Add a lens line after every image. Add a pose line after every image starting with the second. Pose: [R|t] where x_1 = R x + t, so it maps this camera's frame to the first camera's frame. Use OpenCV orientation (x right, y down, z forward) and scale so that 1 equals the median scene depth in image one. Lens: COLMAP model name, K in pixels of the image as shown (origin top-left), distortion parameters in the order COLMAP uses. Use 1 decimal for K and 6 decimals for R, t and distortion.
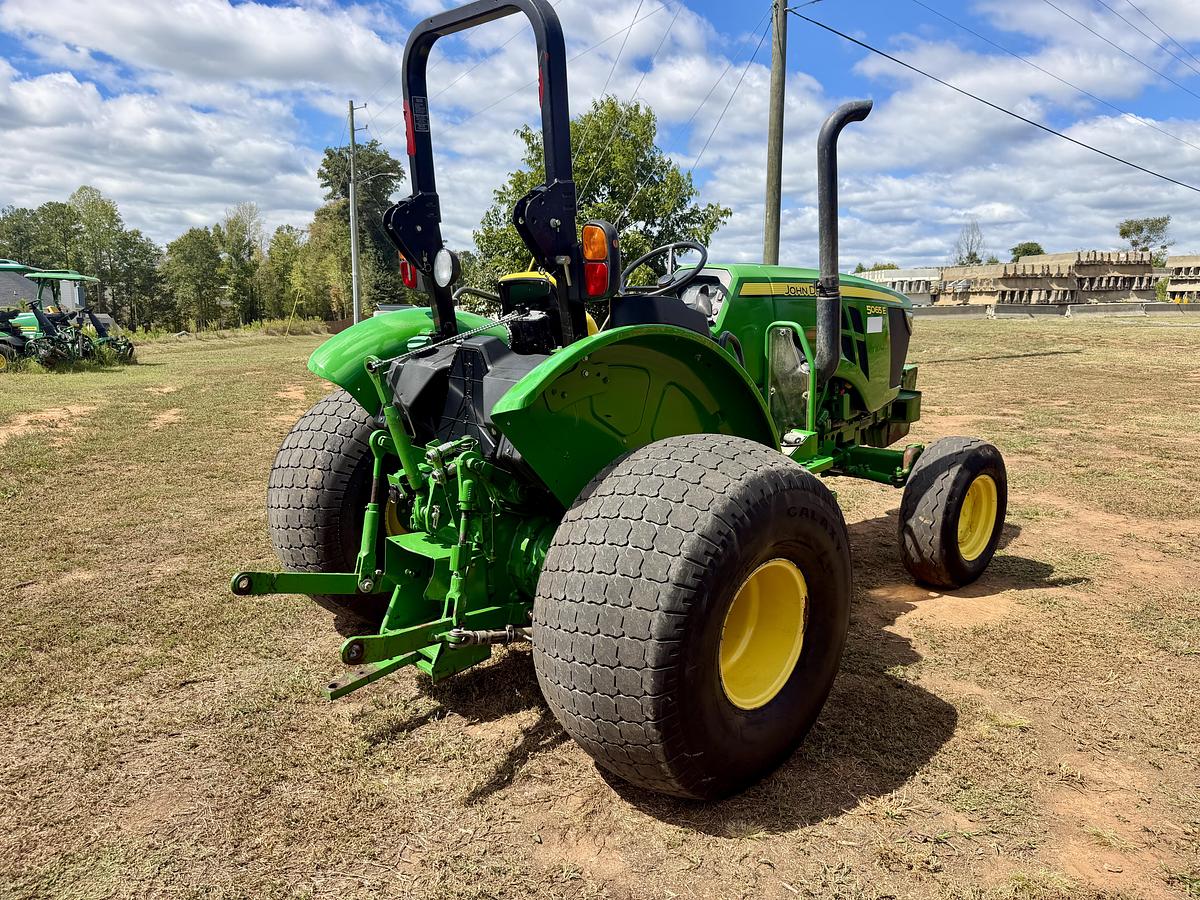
lens RADIAL K [[897.7, 0, 605.4], [0, 897.7, 447.4], [0, 0, 1]] dist [-0.026093, 0.010485]
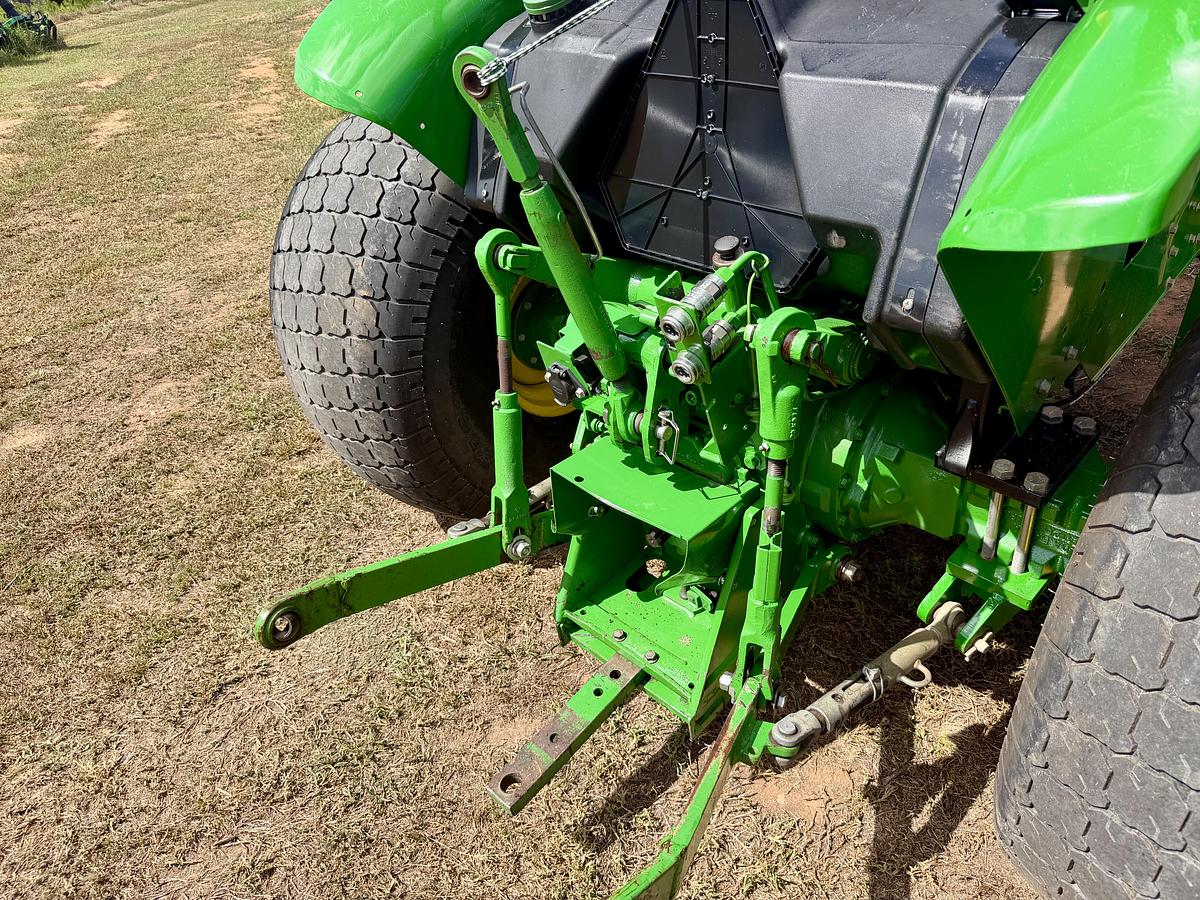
lens RADIAL K [[866.6, 0, 602.4], [0, 866.6, 454.4], [0, 0, 1]] dist [0.015012, -0.013632]
pose [[0.994528, -0.098591, -0.034558, -0.137758], [0.104220, 0.913314, 0.393694, -0.058745], [-0.007253, -0.395142, 0.918592, 0.396023]]
